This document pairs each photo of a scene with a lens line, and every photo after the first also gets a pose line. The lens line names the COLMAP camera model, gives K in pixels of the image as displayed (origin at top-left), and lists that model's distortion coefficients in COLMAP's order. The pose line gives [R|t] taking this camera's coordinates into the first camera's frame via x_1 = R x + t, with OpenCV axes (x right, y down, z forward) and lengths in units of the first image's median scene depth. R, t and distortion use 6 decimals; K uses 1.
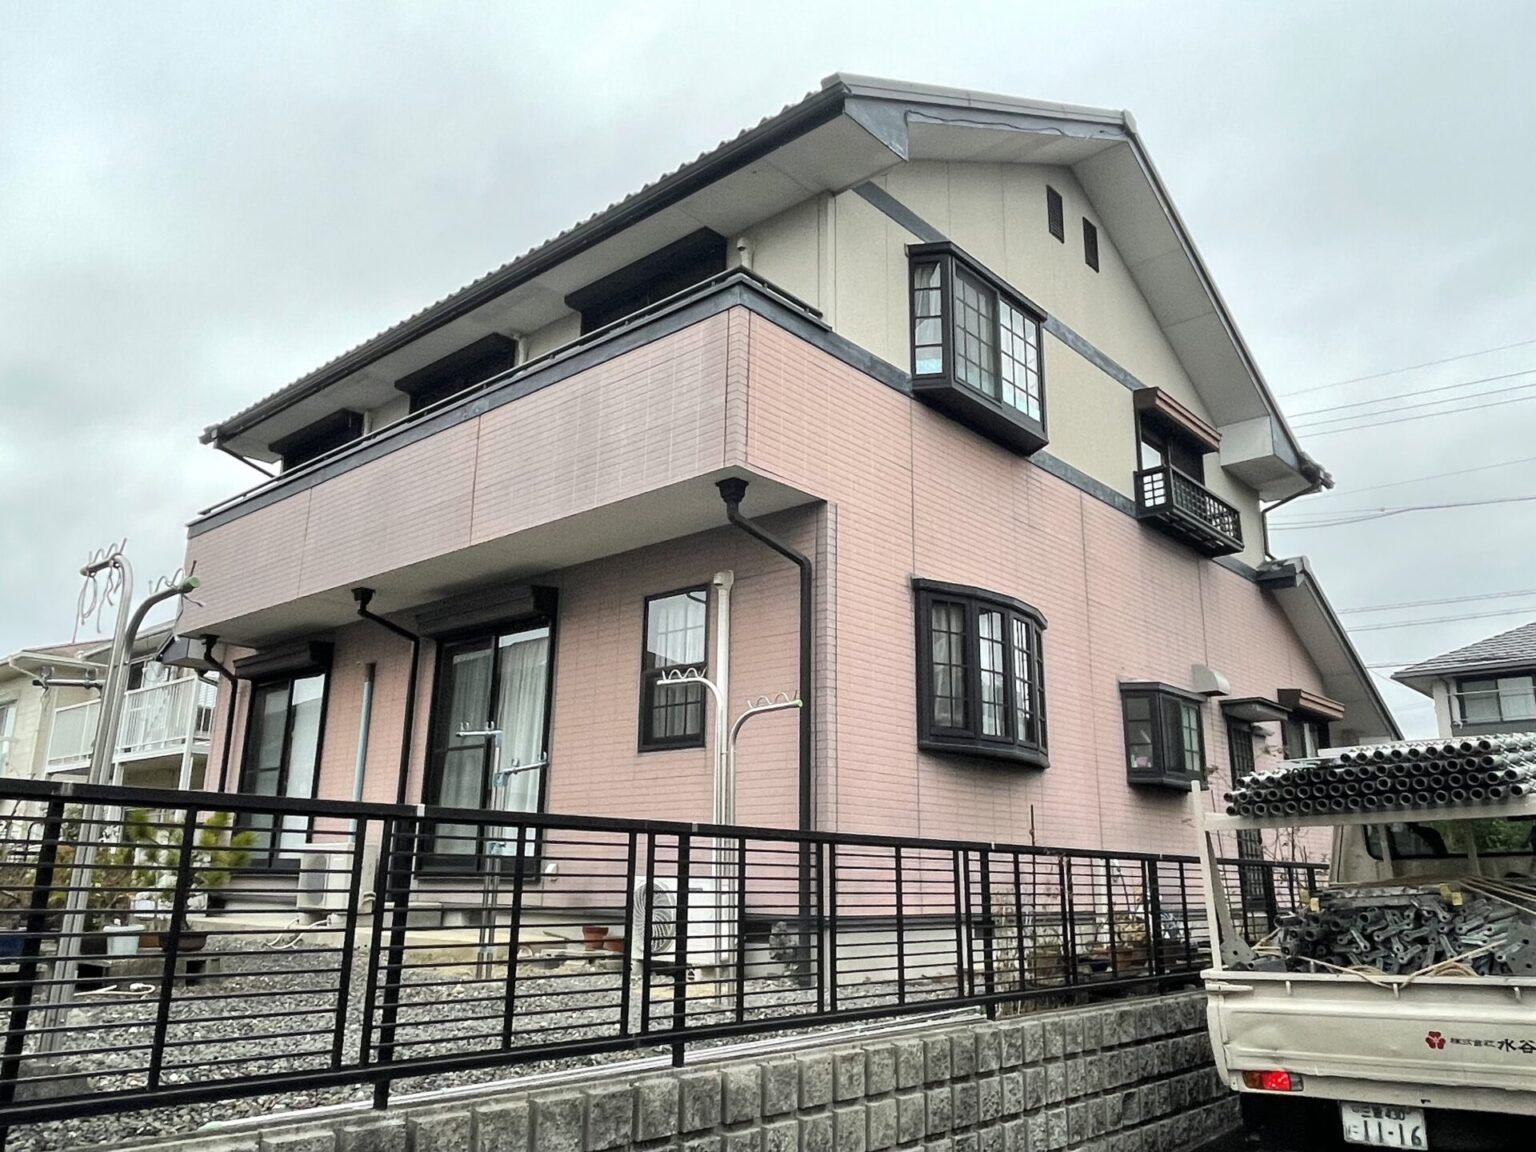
lens RADIAL K [[1092.9, 0, 698.4], [0, 1092.9, 576.1], [0, 0, 1]] dist [-0.002130, -0.000340]
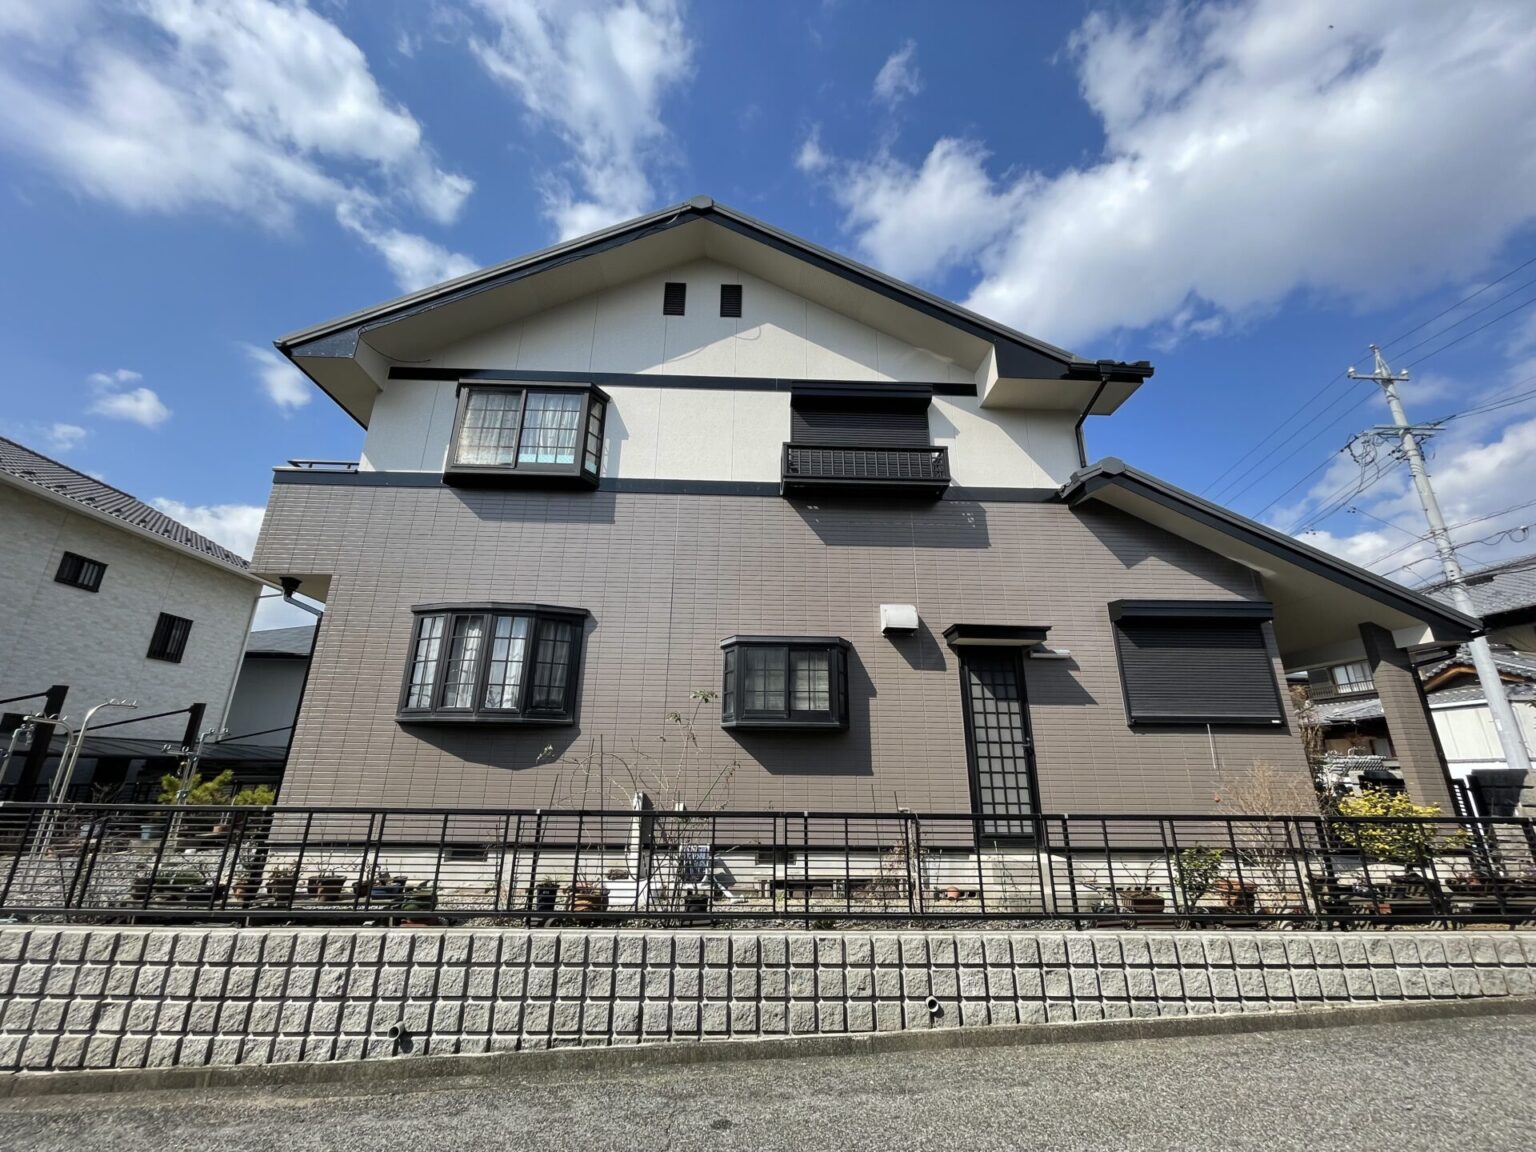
lens RADIAL K [[616.8, 0, 765.6], [0, 616.8, 578.1], [0, 0, 1]] dist [-0.016760, 0.003342]
pose [[0.727192, -0.236162, -0.644530, 0.979929], [0.183228, 0.971667, -0.149301, 0.158352], [0.661527, -0.009526, 0.749860, 0.616559]]
